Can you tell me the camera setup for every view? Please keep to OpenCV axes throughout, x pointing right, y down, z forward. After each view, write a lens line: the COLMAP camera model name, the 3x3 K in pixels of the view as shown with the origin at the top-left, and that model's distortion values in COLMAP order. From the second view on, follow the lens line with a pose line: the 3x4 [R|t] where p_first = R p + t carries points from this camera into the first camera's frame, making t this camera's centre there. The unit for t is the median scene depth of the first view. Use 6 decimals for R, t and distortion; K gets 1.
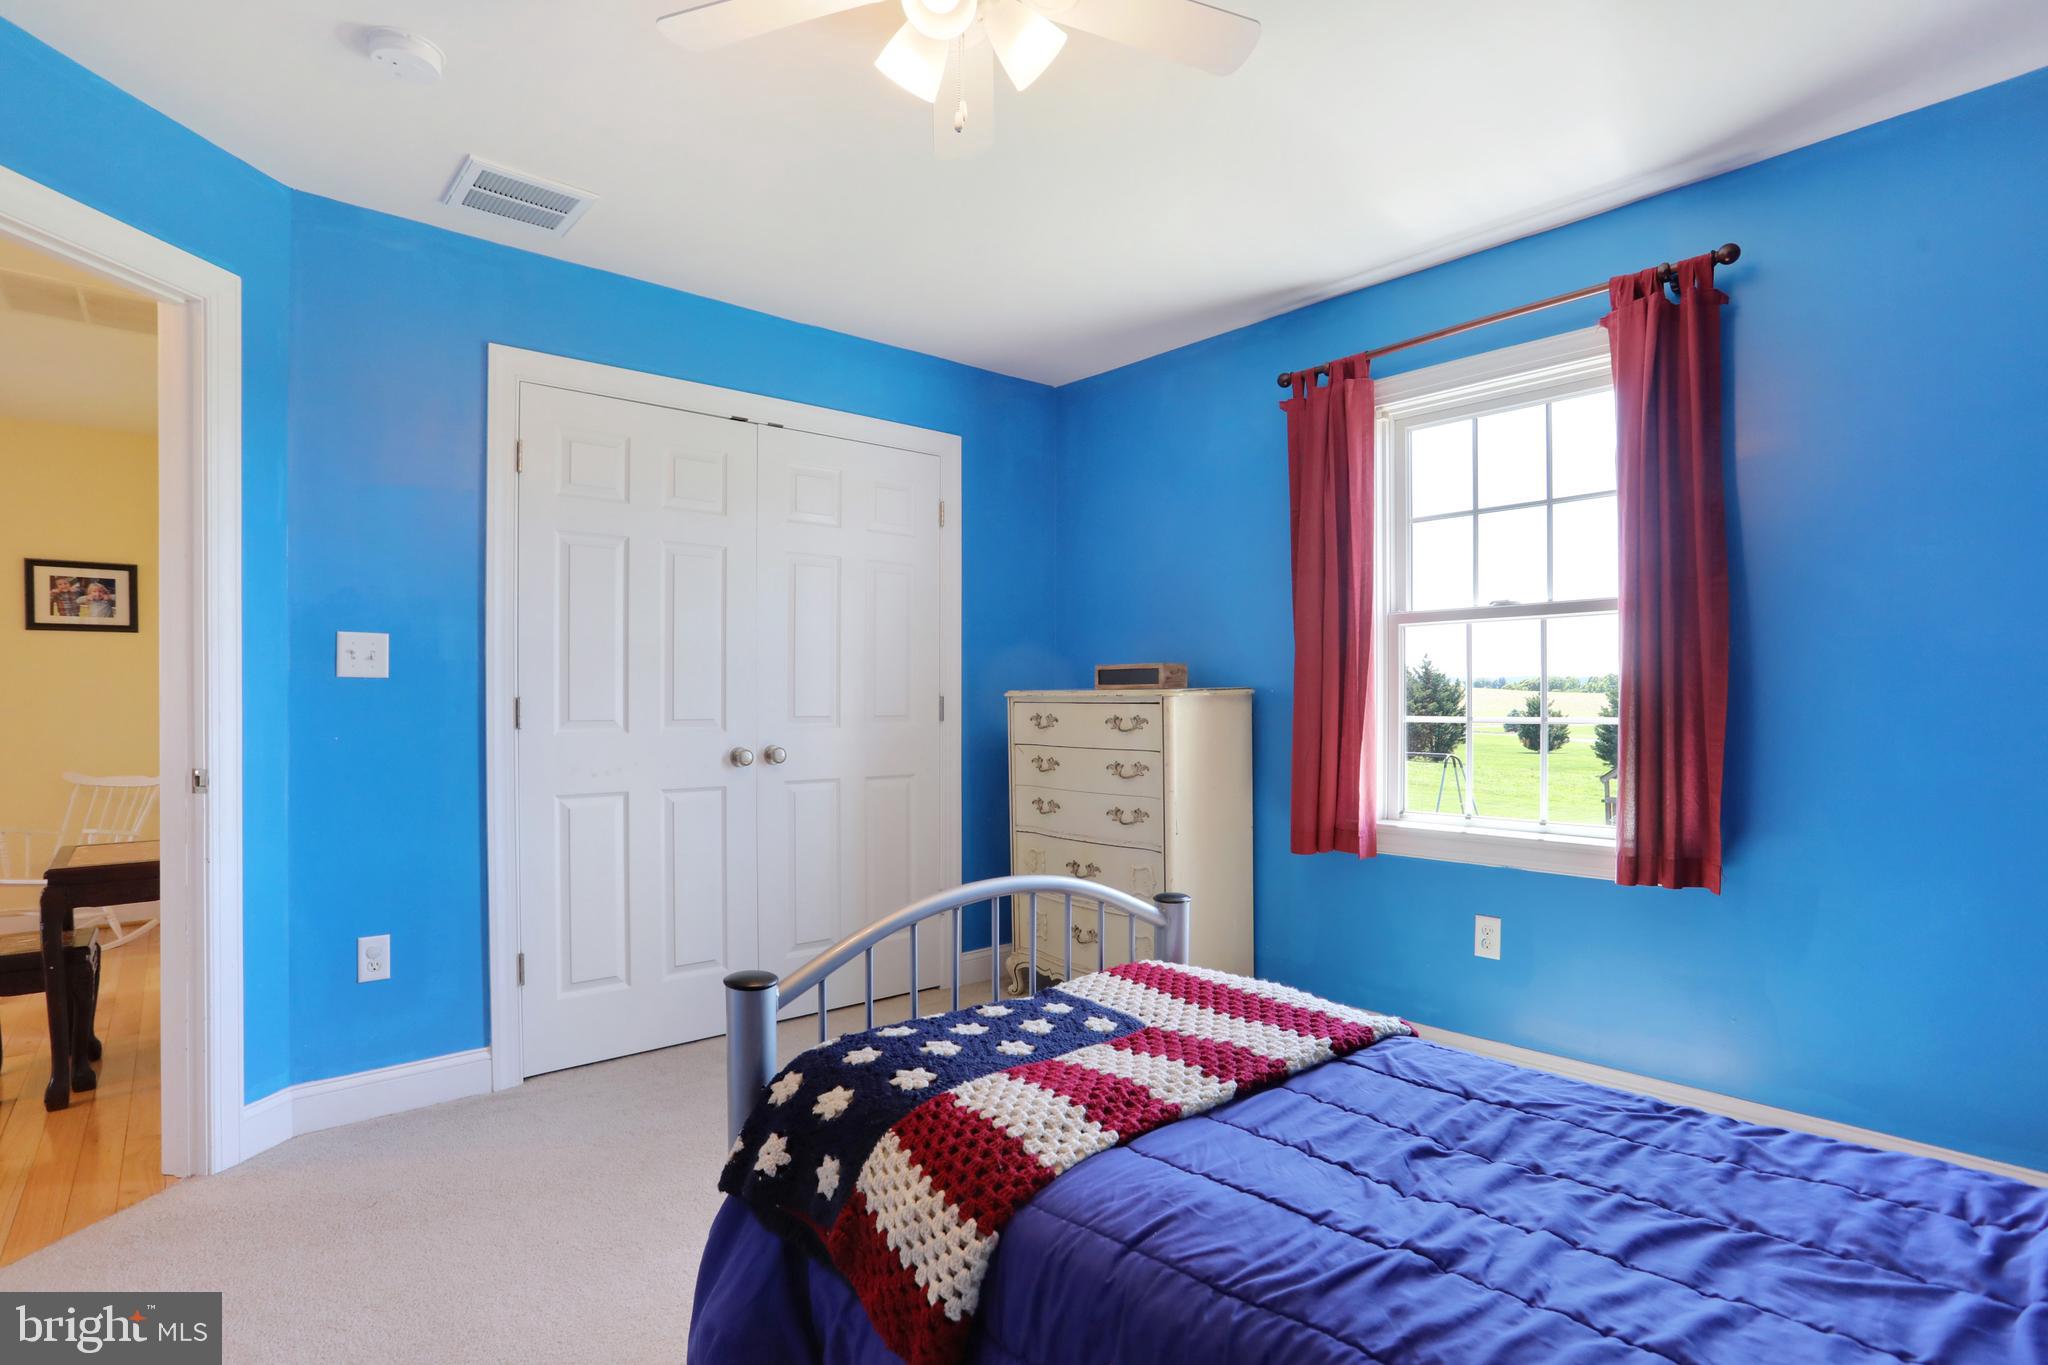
lens RADIAL K [[1026.4, 0, 1021.0], [0, 1026.4, 697.9], [0, 0, 1]] dist [-0.033018, 0.000526]
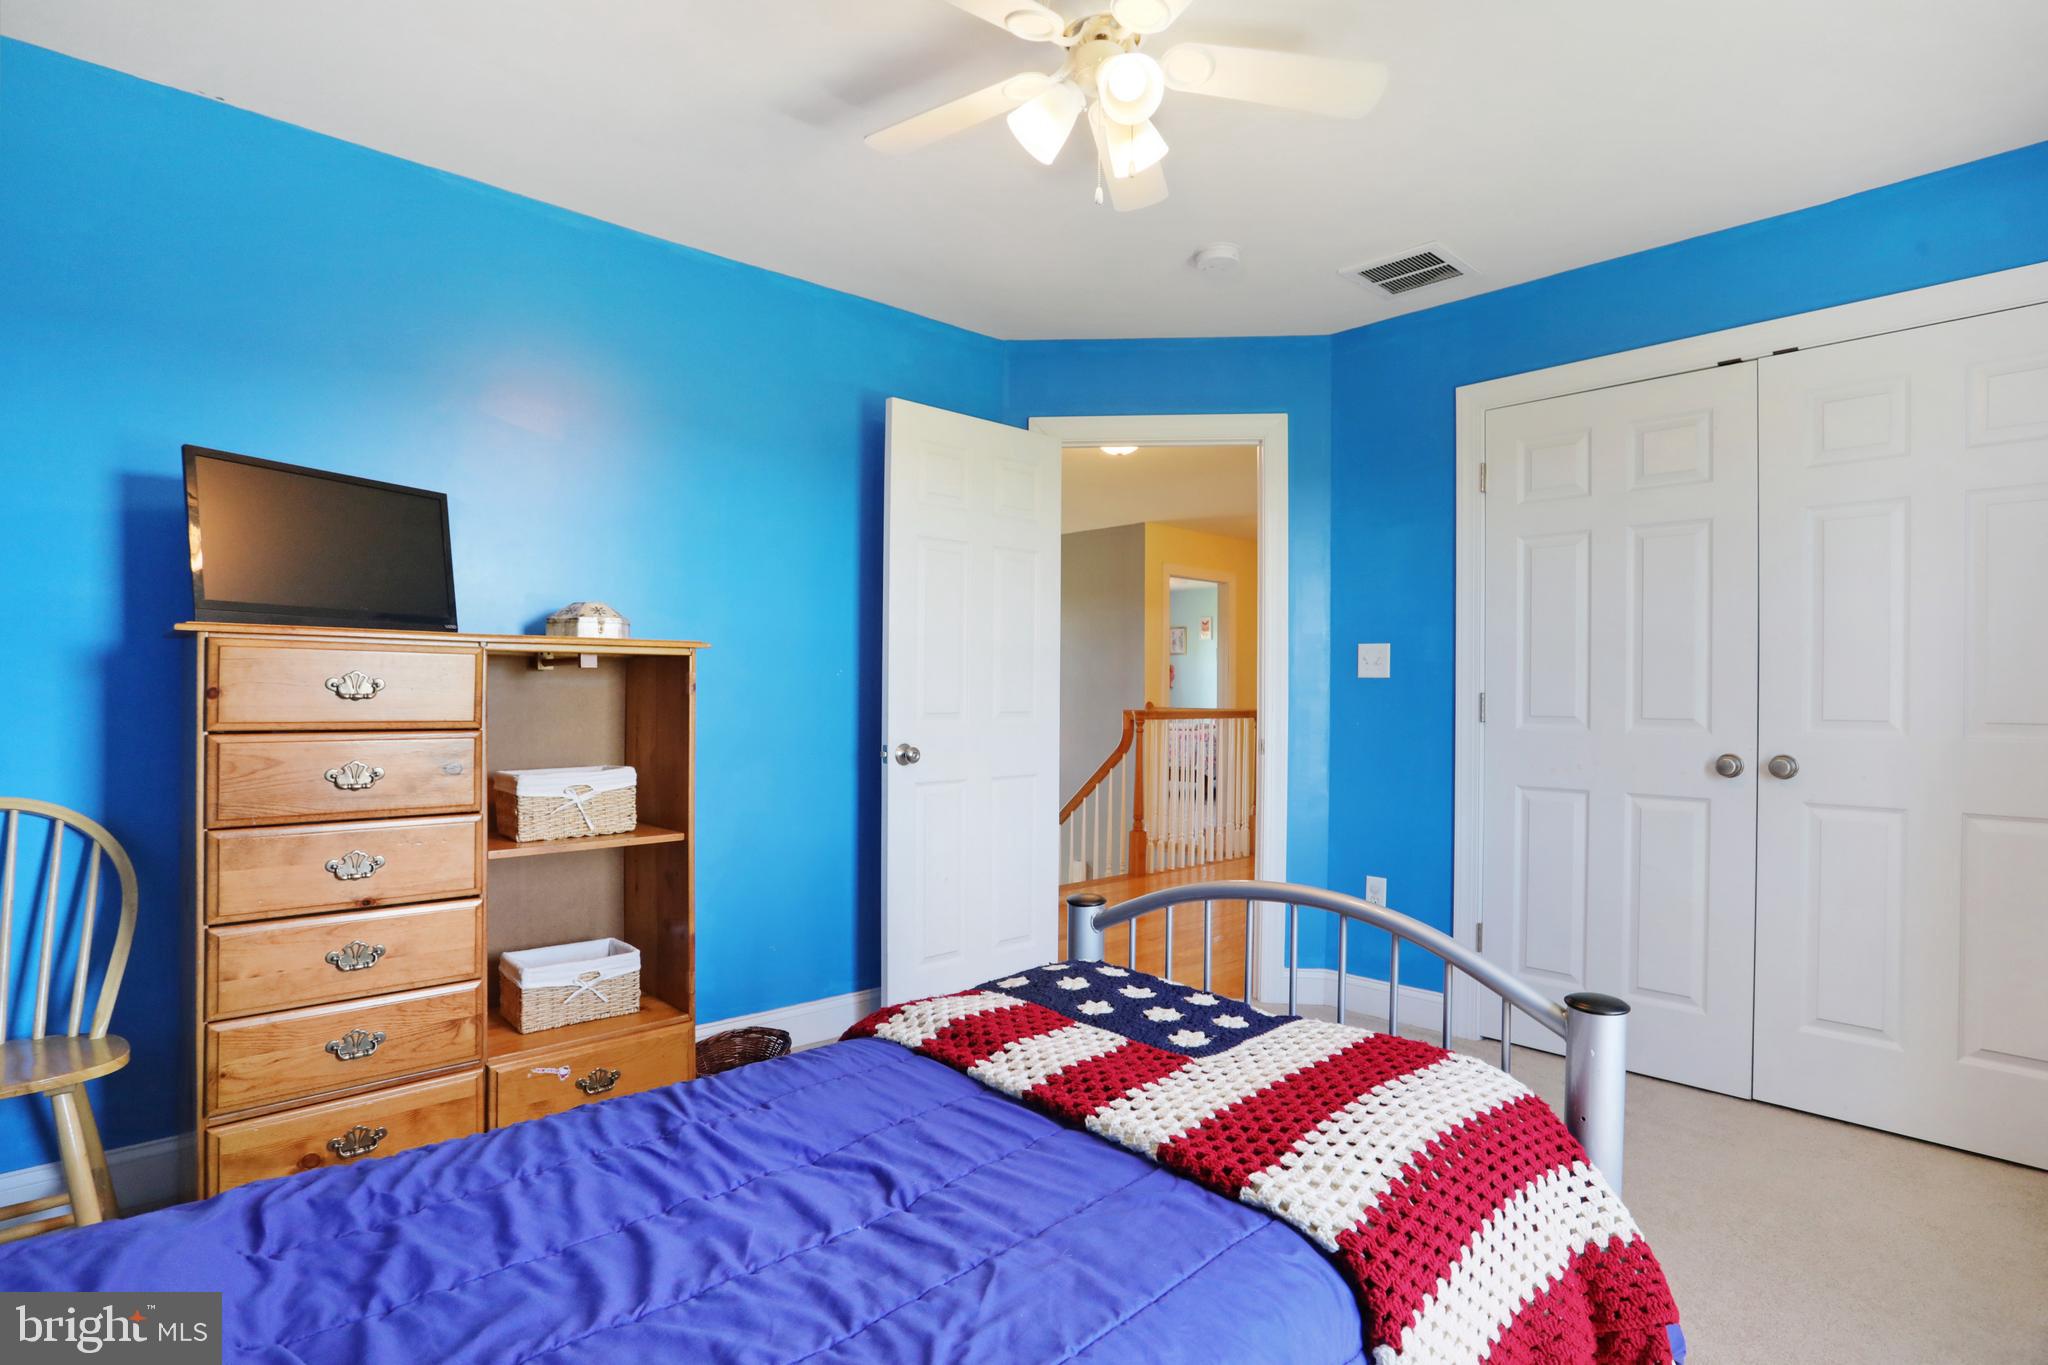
lens RADIAL K [[1048.9, 0, 1125.0], [0, 1048.9, 688.1], [0, 0, 1]] dist [-0.024723, 0.005150]
pose [[0.059788, -0.003529, -0.998205, 0.689071], [-0.003060, 0.999988, -0.003718, -0.000897], [0.998206, 0.003277, 0.059776, 0.584870]]
